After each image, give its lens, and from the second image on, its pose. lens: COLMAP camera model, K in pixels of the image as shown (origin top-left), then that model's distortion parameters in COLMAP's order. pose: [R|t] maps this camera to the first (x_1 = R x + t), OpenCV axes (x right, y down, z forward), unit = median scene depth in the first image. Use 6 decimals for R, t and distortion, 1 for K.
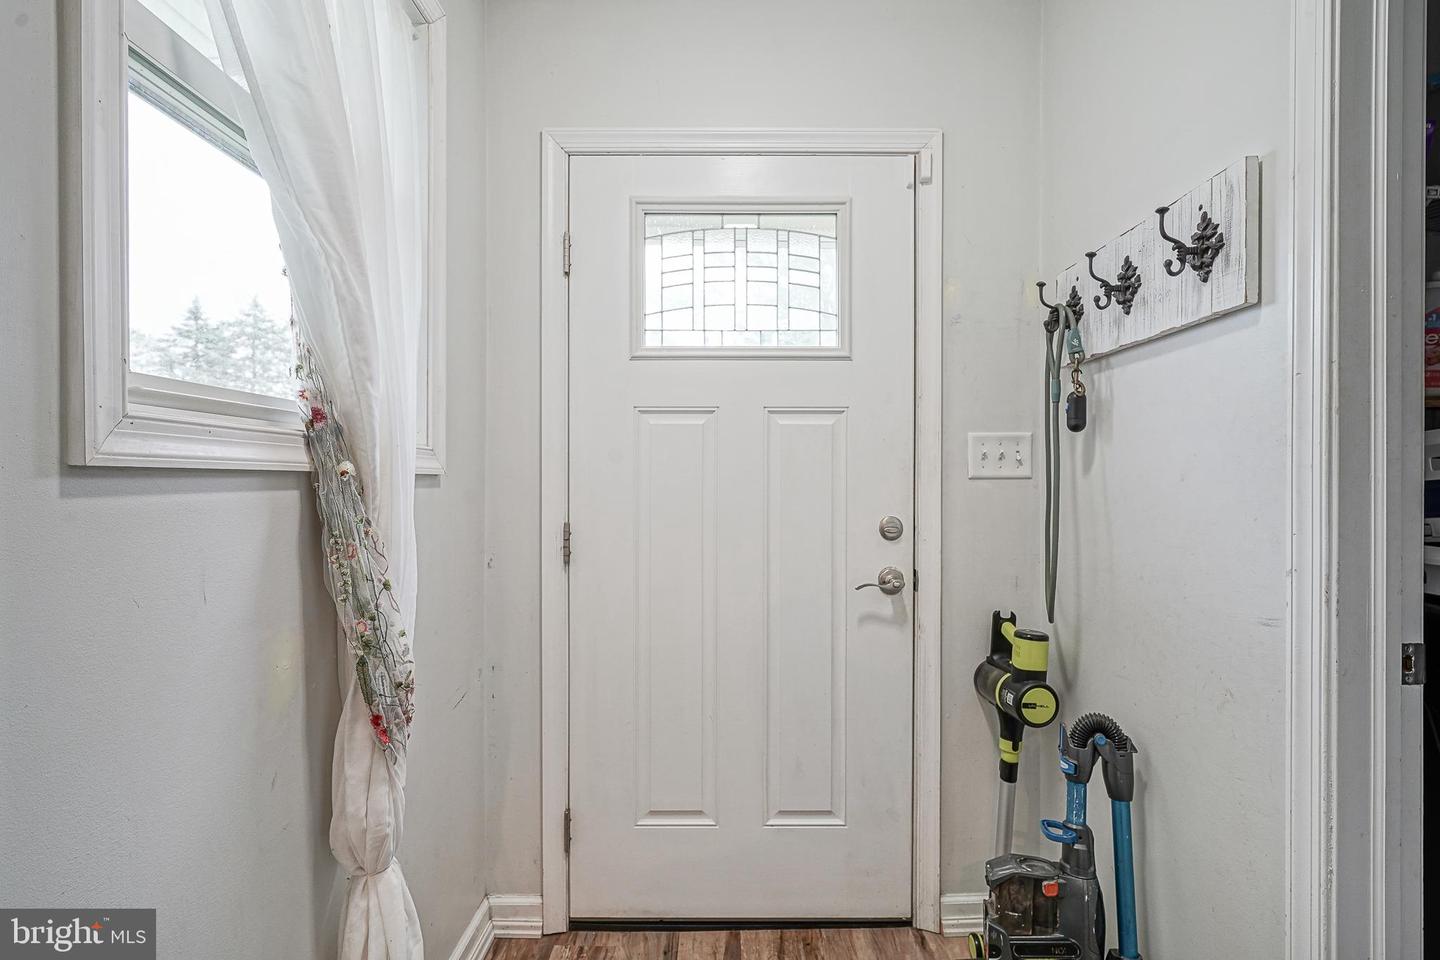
lens RADIAL K [[688.6, 0, 721.5], [0, 688.6, 480.9], [0, 0, 1]] dist [-0.004680, 0.004012]
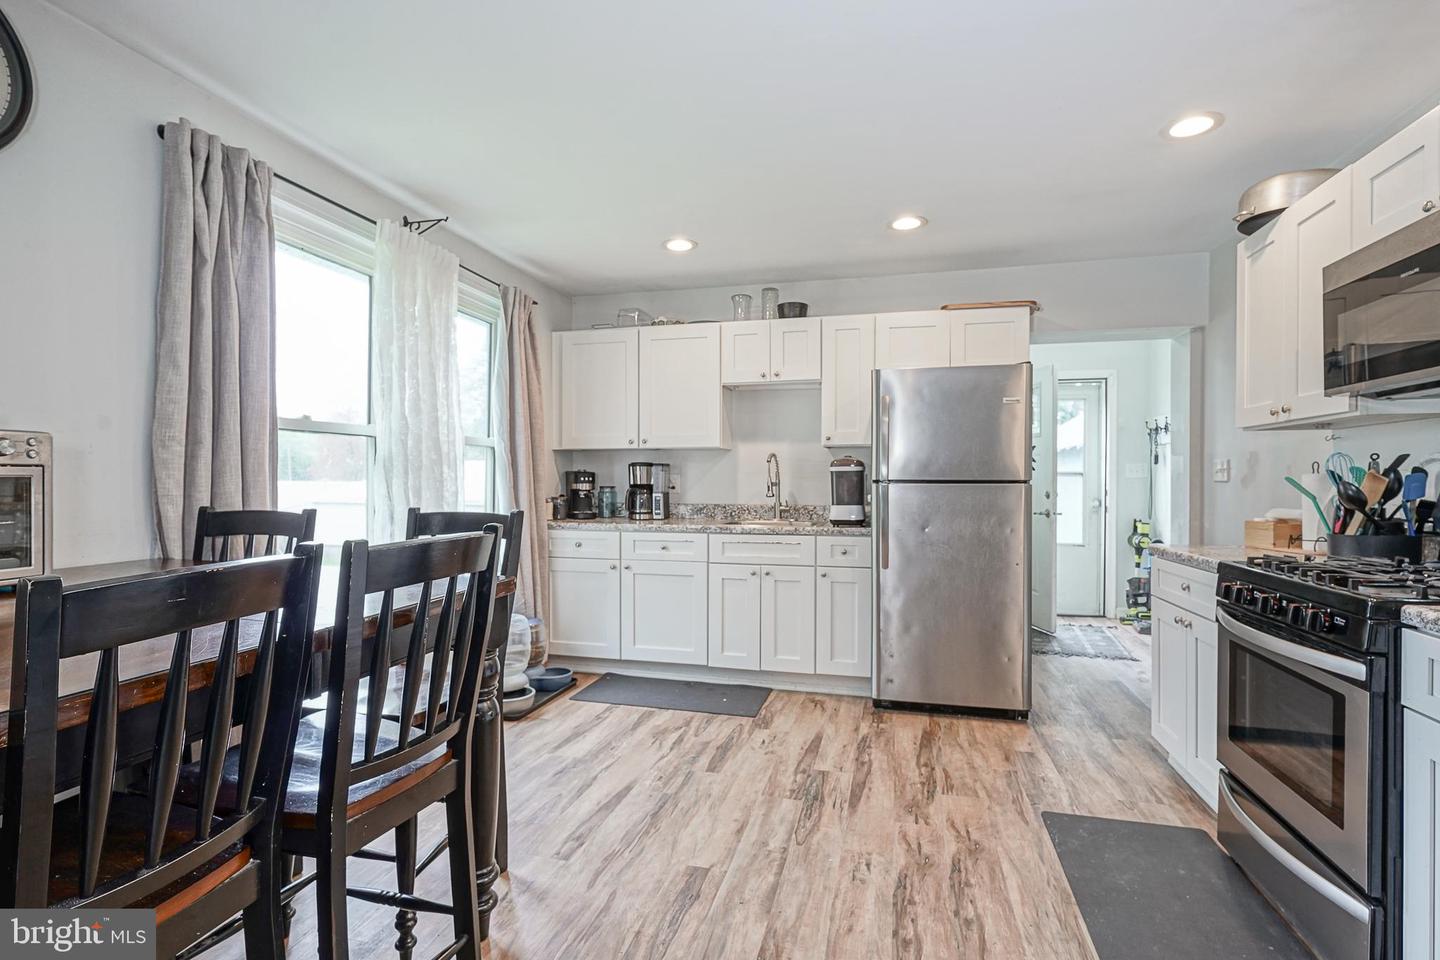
lens RADIAL K [[688.6, 0, 719.8], [0, 688.6, 480.4], [0, 0, 1]] dist [-0.004680, 0.004012]
pose [[0.968071, 0.001648, -0.250670, -0.720779], [-0.003417, 0.999972, -0.006622, 0.039163], [0.250652, 0.007267, 0.968050, -2.780965]]
